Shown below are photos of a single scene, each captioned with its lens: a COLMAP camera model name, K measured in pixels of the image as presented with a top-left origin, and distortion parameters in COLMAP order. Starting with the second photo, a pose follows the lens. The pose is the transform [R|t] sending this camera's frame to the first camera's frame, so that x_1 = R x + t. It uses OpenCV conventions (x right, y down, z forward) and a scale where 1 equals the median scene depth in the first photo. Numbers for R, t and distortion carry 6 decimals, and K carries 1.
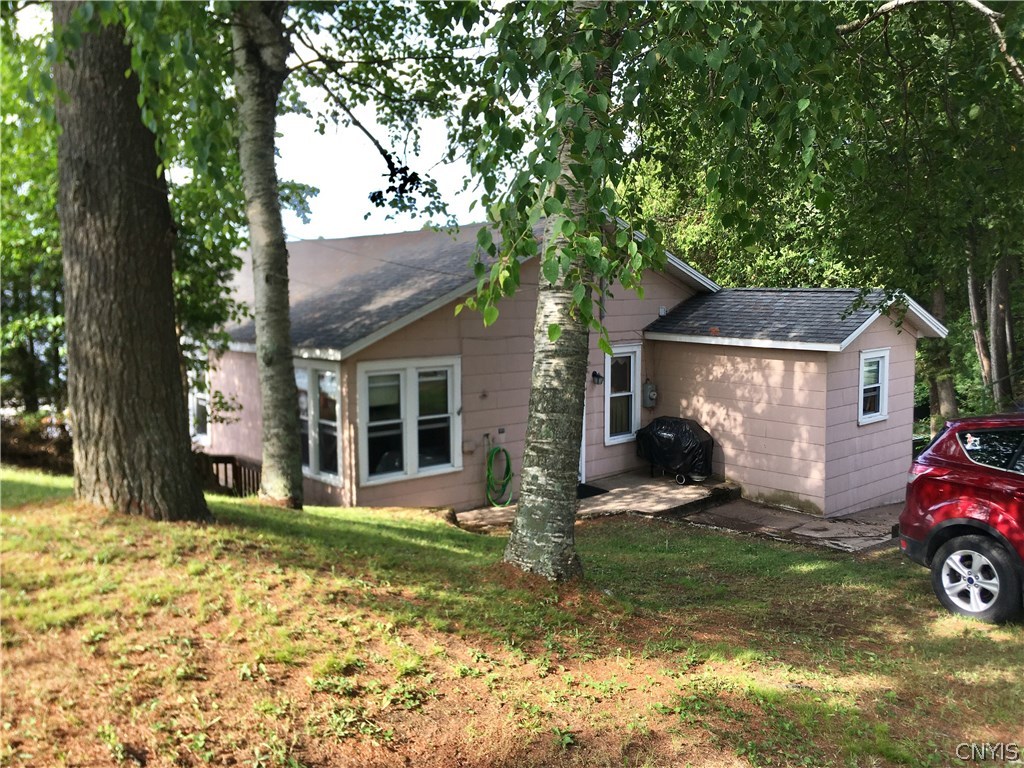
lens RADIAL K [[889.2, 0, 509.1], [0, 889.2, 387.6], [0, 0, 1]] dist [0.113586, -0.121775]
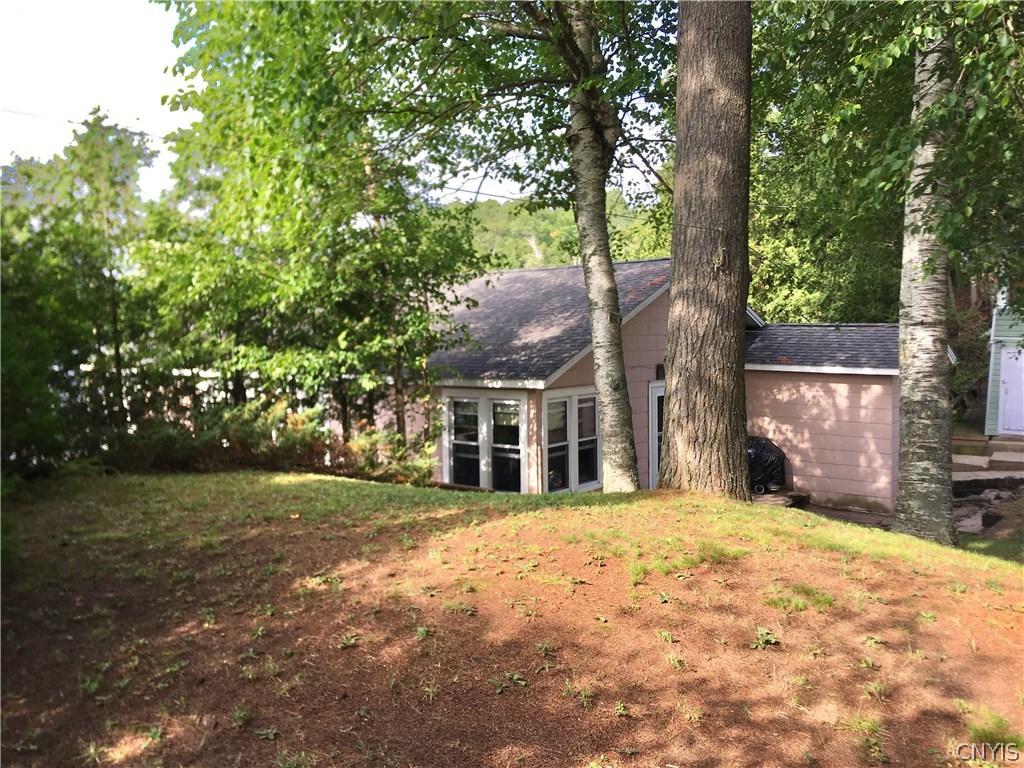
lens RADIAL K [[889.2, 0, 517.4], [0, 889.2, 381.5], [0, 0, 1]] dist [0.113586, -0.121775]
pose [[0.978890, -0.017323, 0.203651, -0.415928], [0.026703, 0.998701, -0.043403, 0.007469], [-0.202634, 0.047925, 0.978081, -0.087888]]
